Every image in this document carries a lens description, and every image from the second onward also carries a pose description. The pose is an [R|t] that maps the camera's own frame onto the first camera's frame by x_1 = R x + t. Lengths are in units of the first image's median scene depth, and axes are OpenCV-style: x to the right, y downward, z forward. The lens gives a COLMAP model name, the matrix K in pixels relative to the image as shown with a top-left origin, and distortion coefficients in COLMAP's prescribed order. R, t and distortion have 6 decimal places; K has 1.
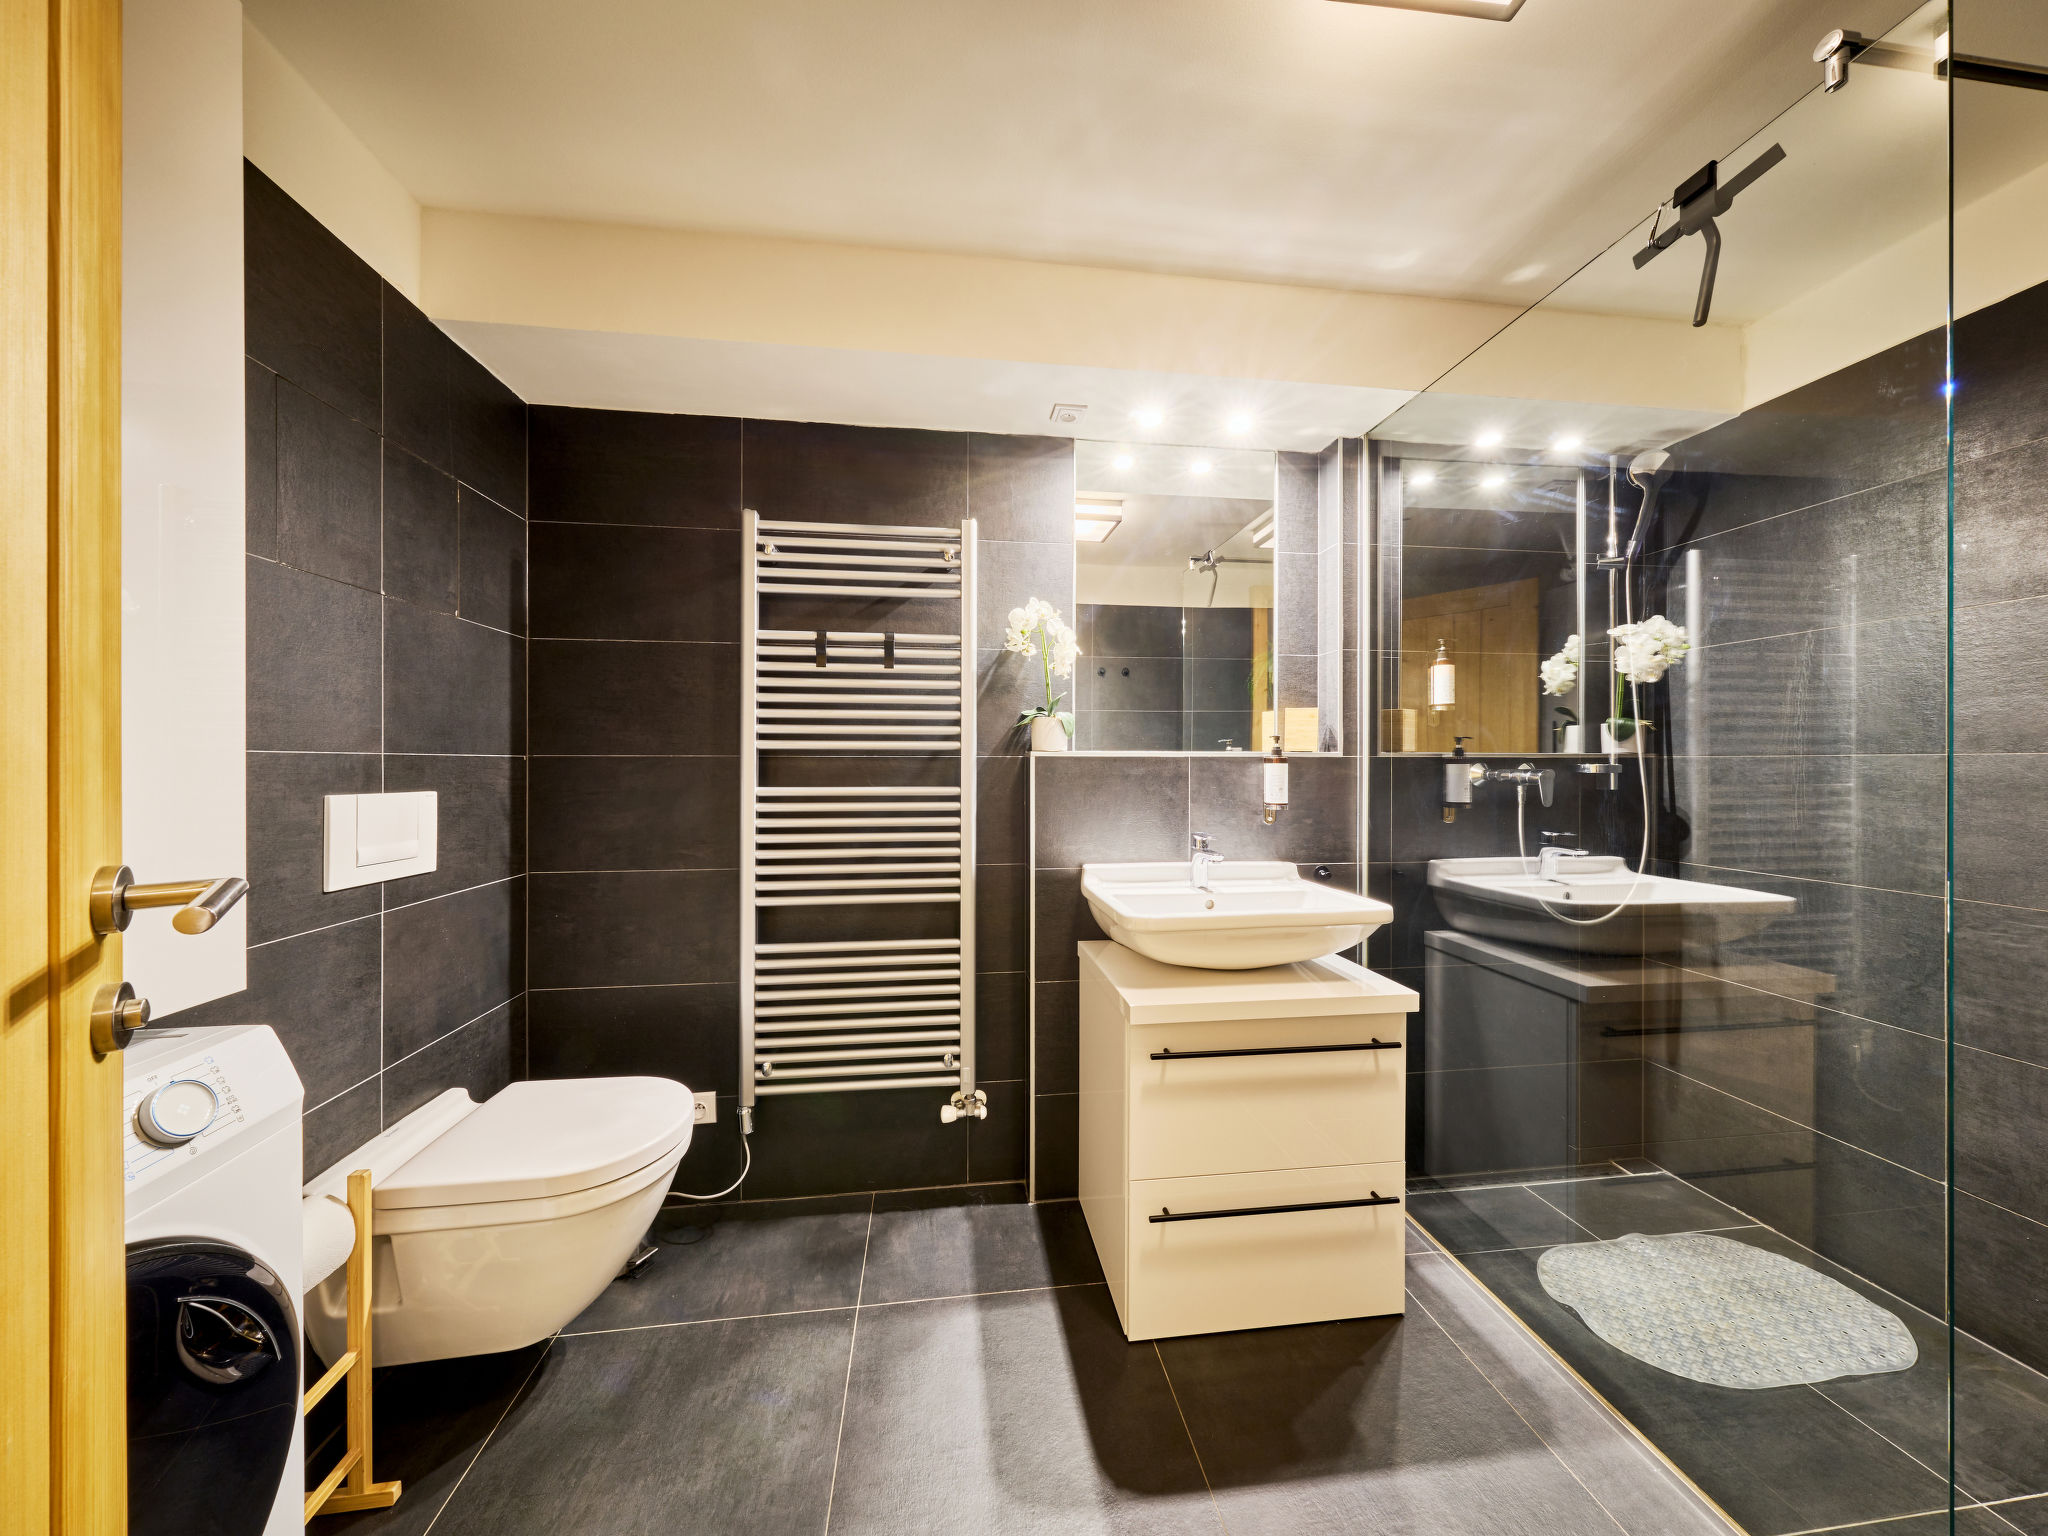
lens RADIAL K [[673.7, 0, 1024.0], [0, 673.7, 768.0], [0, 0, 1]] dist [-0.001830, -0.000017]
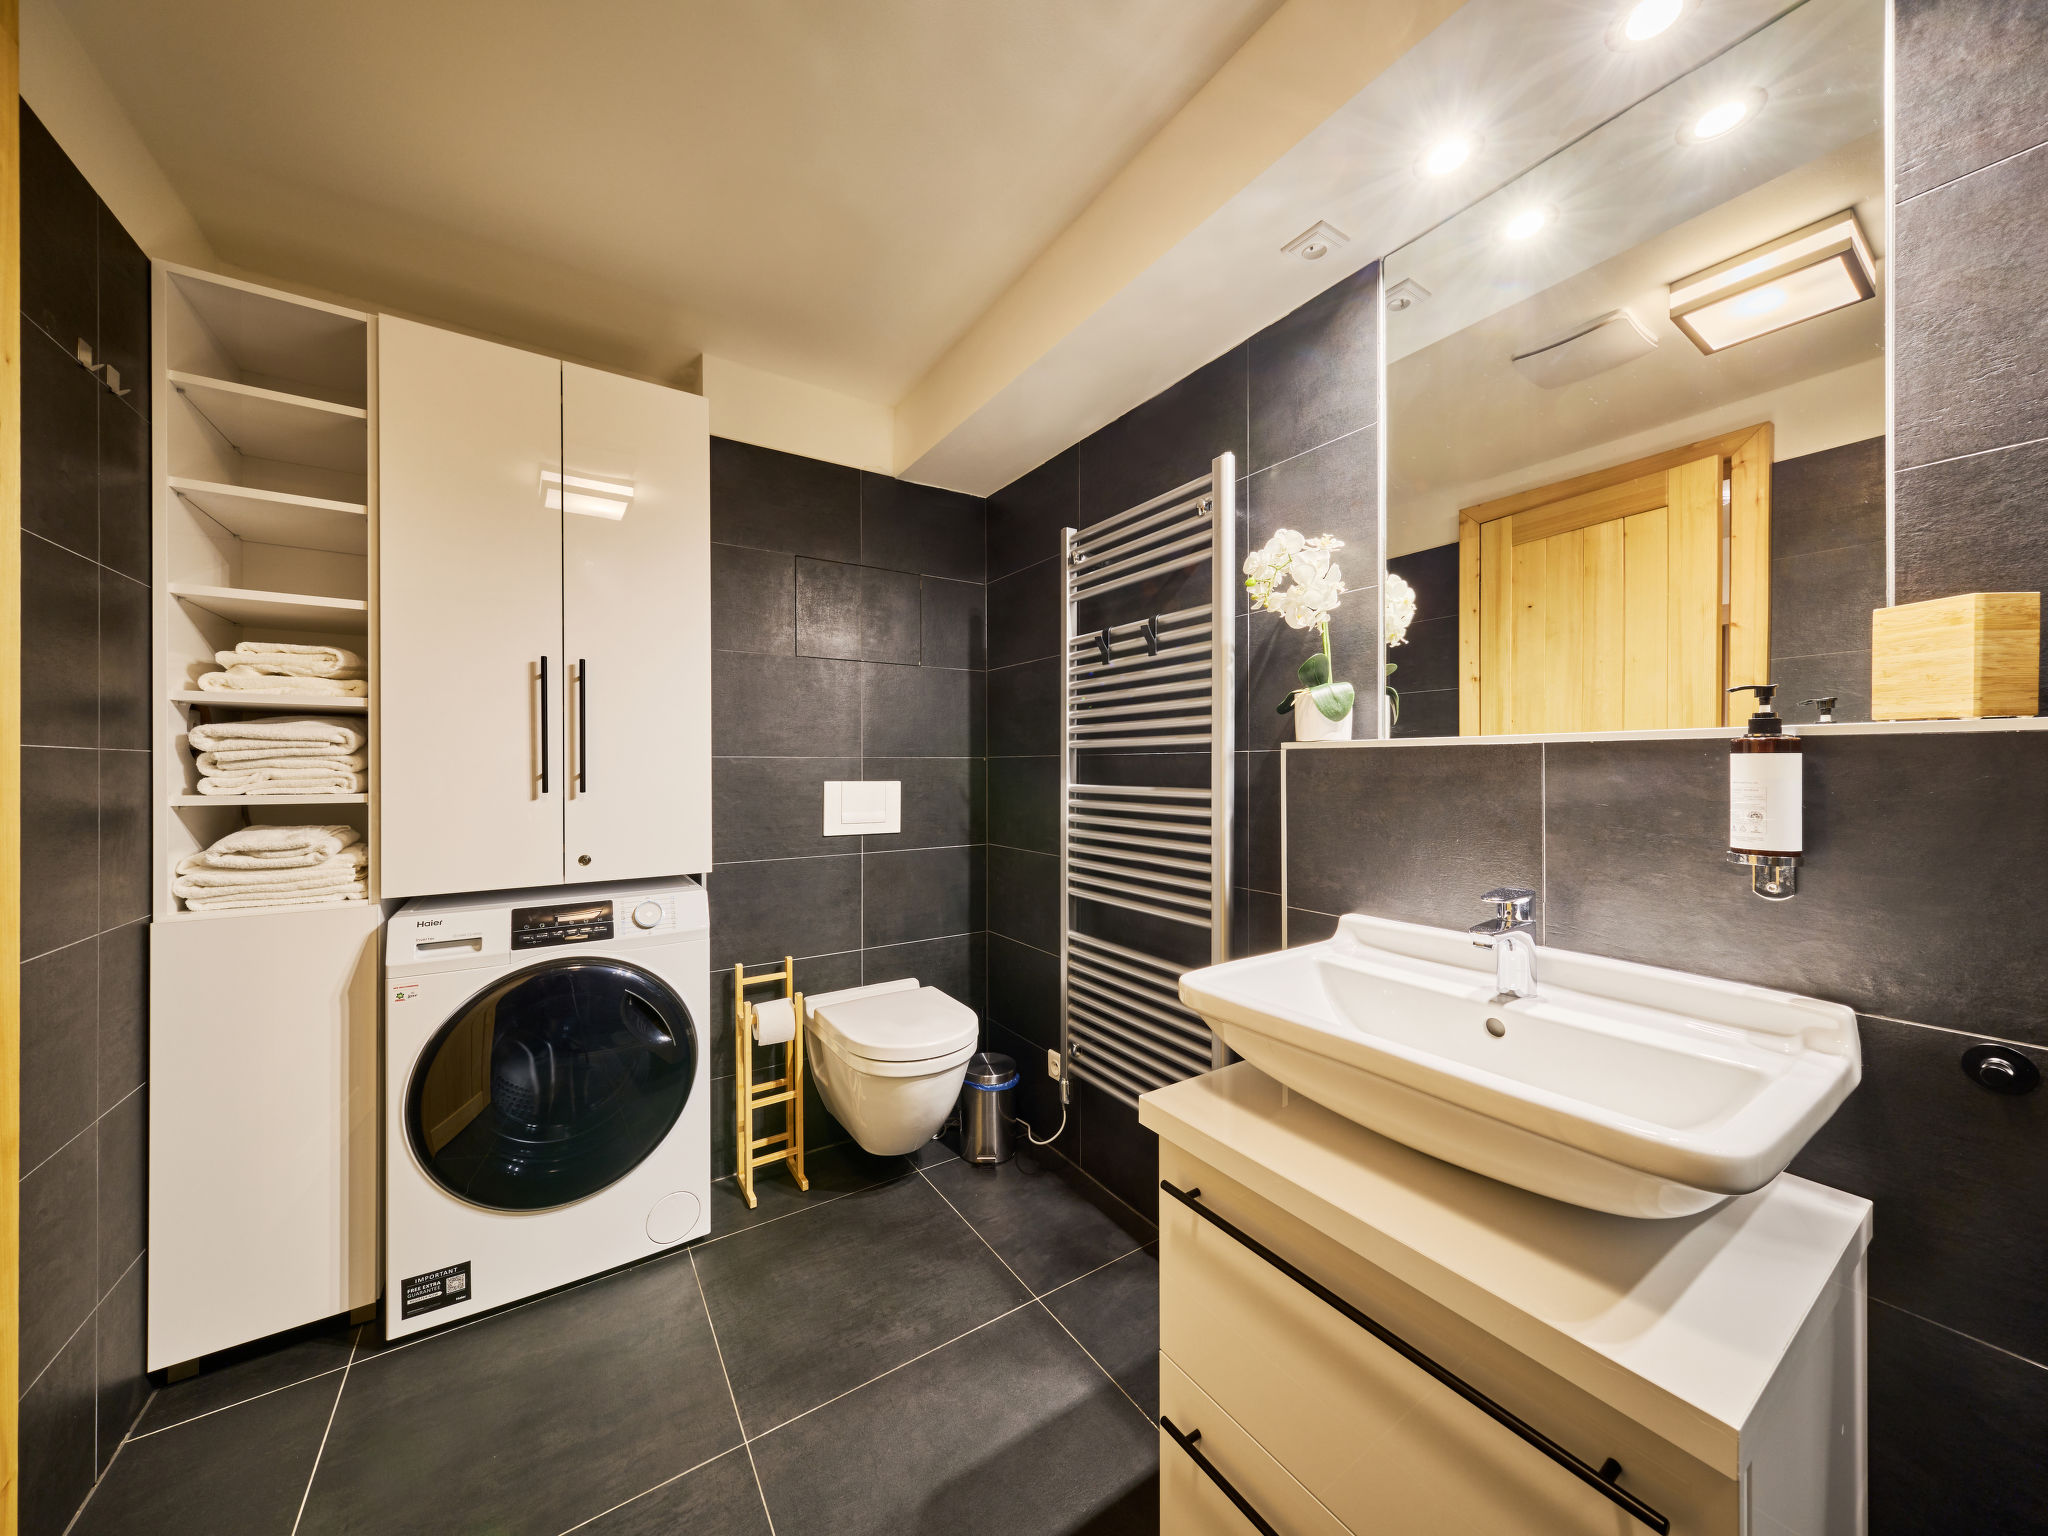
lens RADIAL K [[731.3, 0, 1024.0], [0, 731.3, 768.0], [0, 0, 1]] dist [0.001617, 0.000101]
pose [[0.437017, 0.000669, -0.899453, 0.649456], [-0.001829, 0.999998, -0.000145, 0.003171], [0.899451, 0.001709, 0.437017, 0.442757]]
